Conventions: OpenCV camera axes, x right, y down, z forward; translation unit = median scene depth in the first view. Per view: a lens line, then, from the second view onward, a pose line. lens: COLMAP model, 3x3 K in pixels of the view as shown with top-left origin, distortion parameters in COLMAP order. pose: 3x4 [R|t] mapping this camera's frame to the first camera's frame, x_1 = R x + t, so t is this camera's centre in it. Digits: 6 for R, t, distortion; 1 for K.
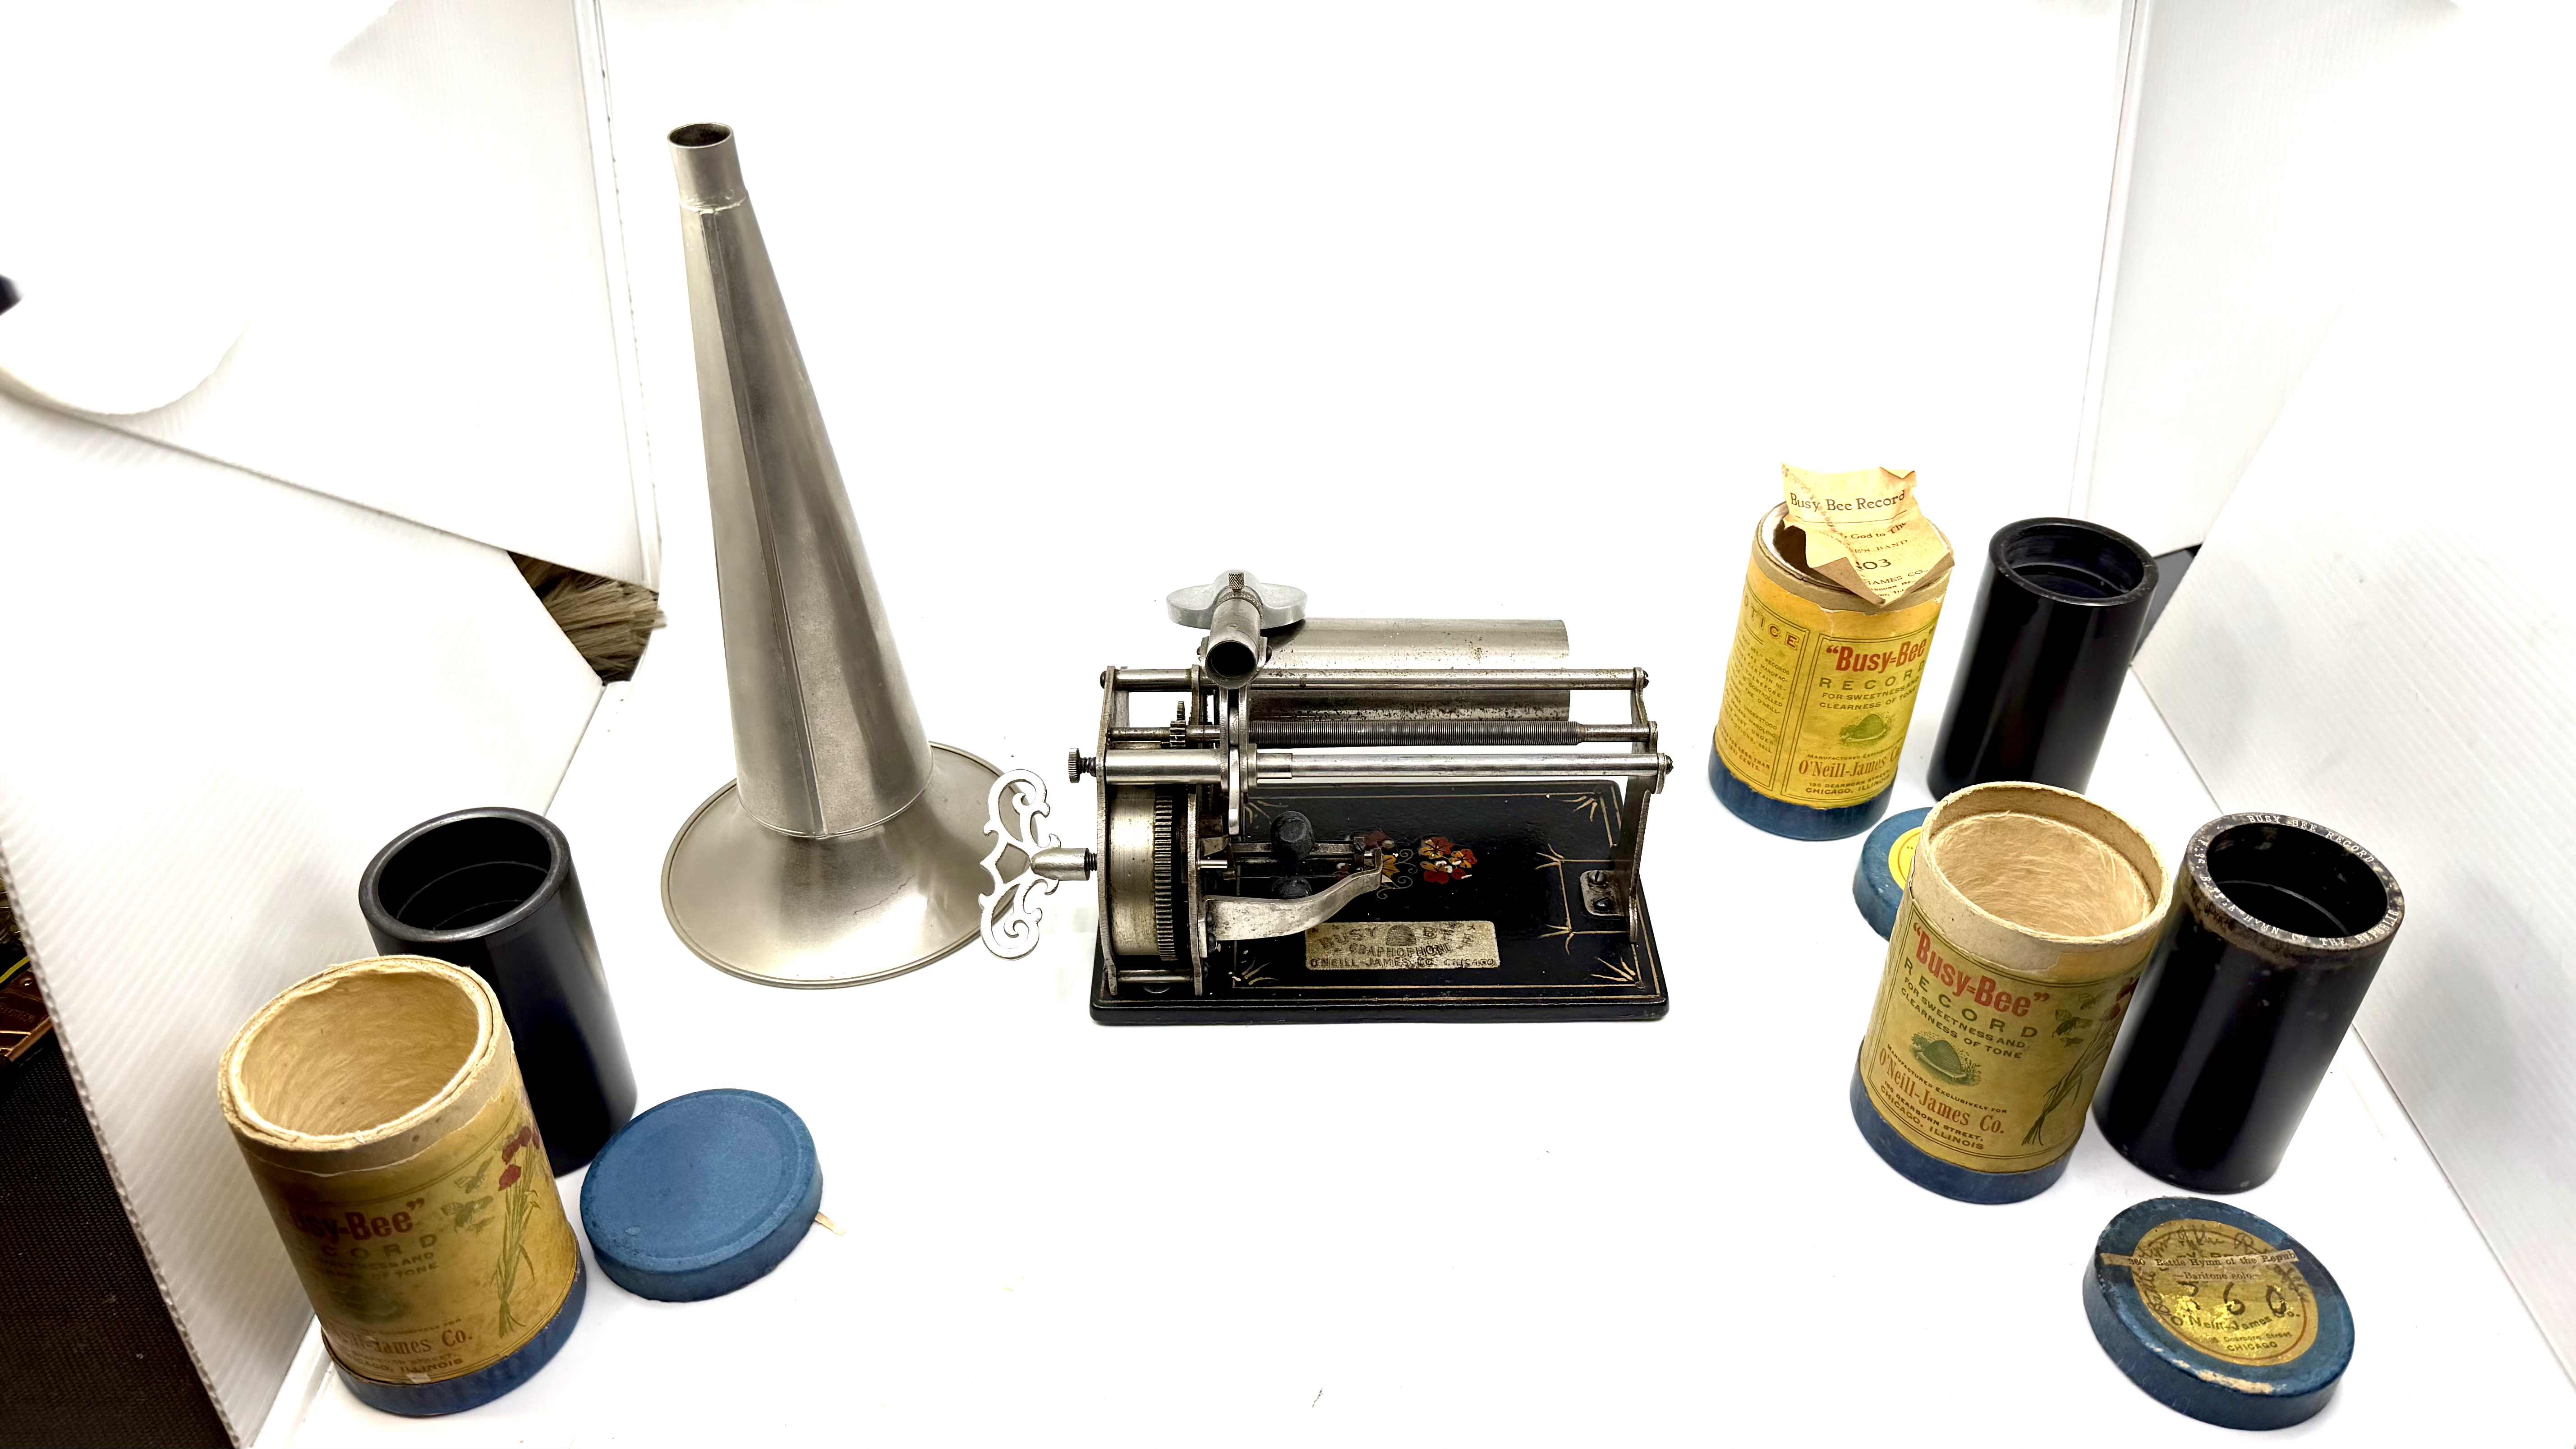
lens RADIAL K [[1861.8, 0, 1263.1], [0, 1861.8, 716.1], [0, 0, 1]] dist [0.099643, -0.238749]
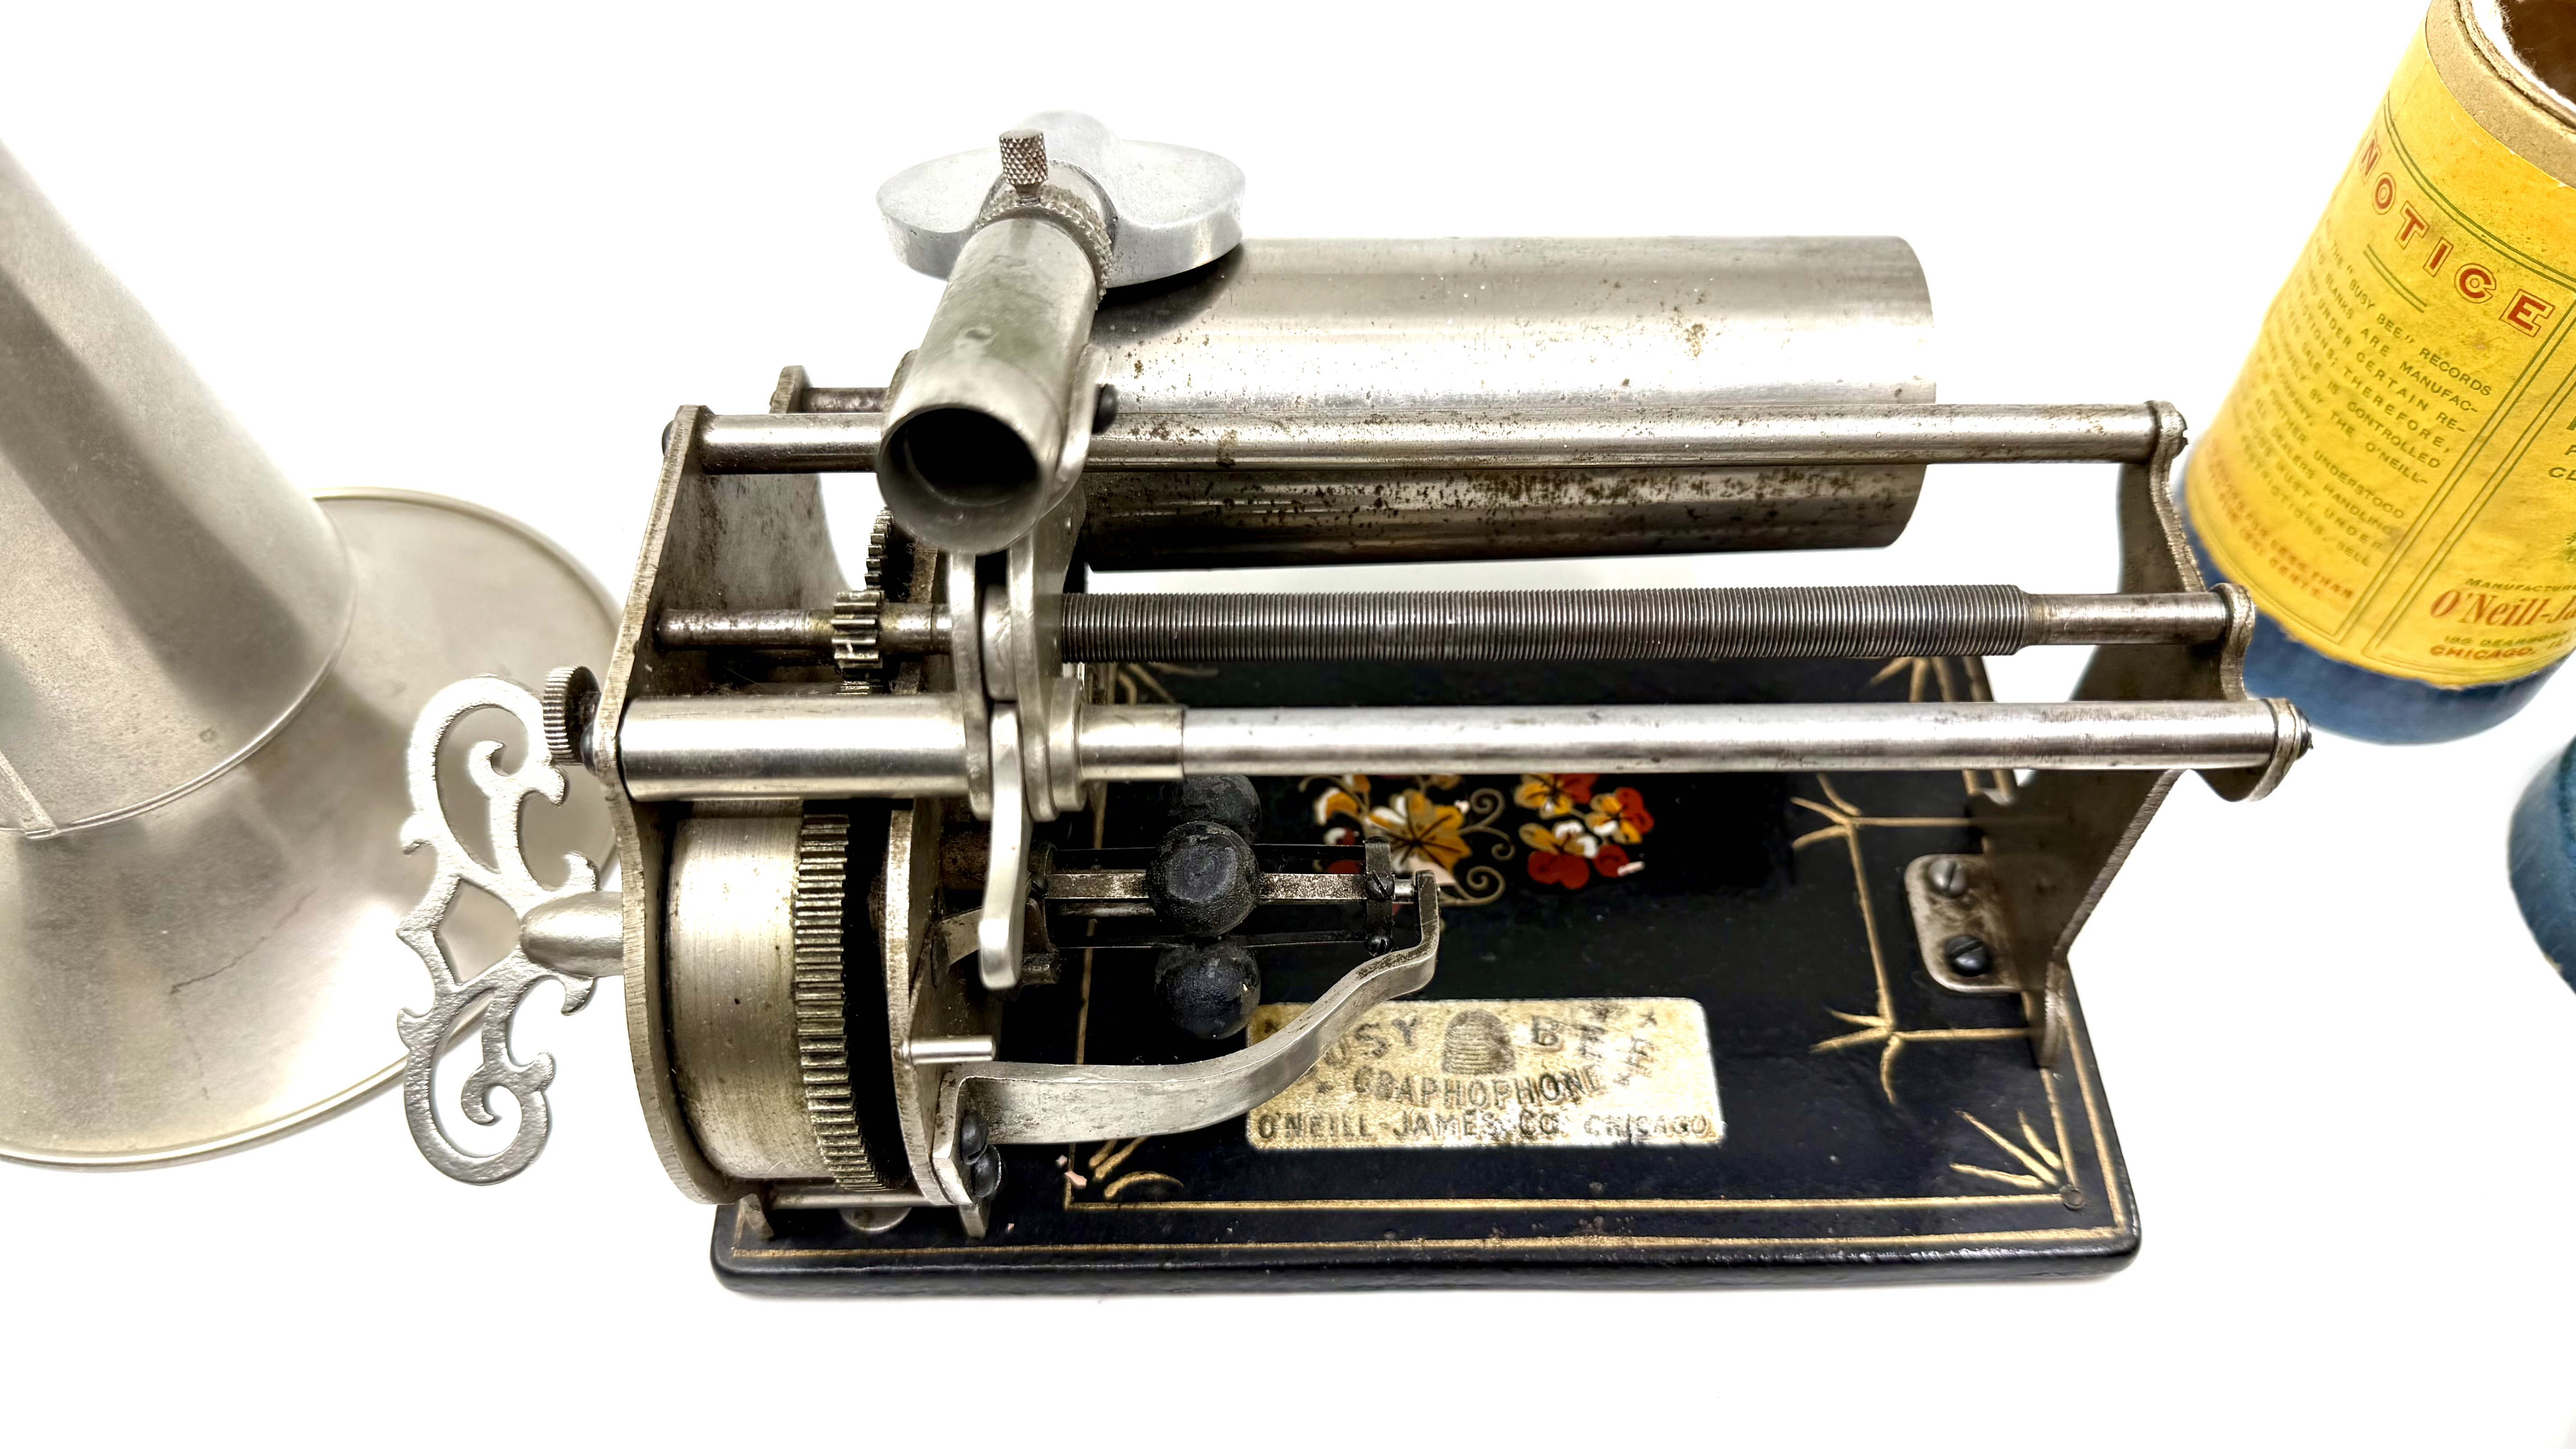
lens RADIAL K [[1861.8, 0, 1263.1], [0, 1861.8, 716.1], [0, 0, 1]] dist [0.099643, -0.238749]
pose [[0.999949, -0.007509, -0.006816, 0.029907], [0.008988, 0.967491, 0.252745, -0.058662], [0.004697, -0.252794, 0.967509, 0.624060]]
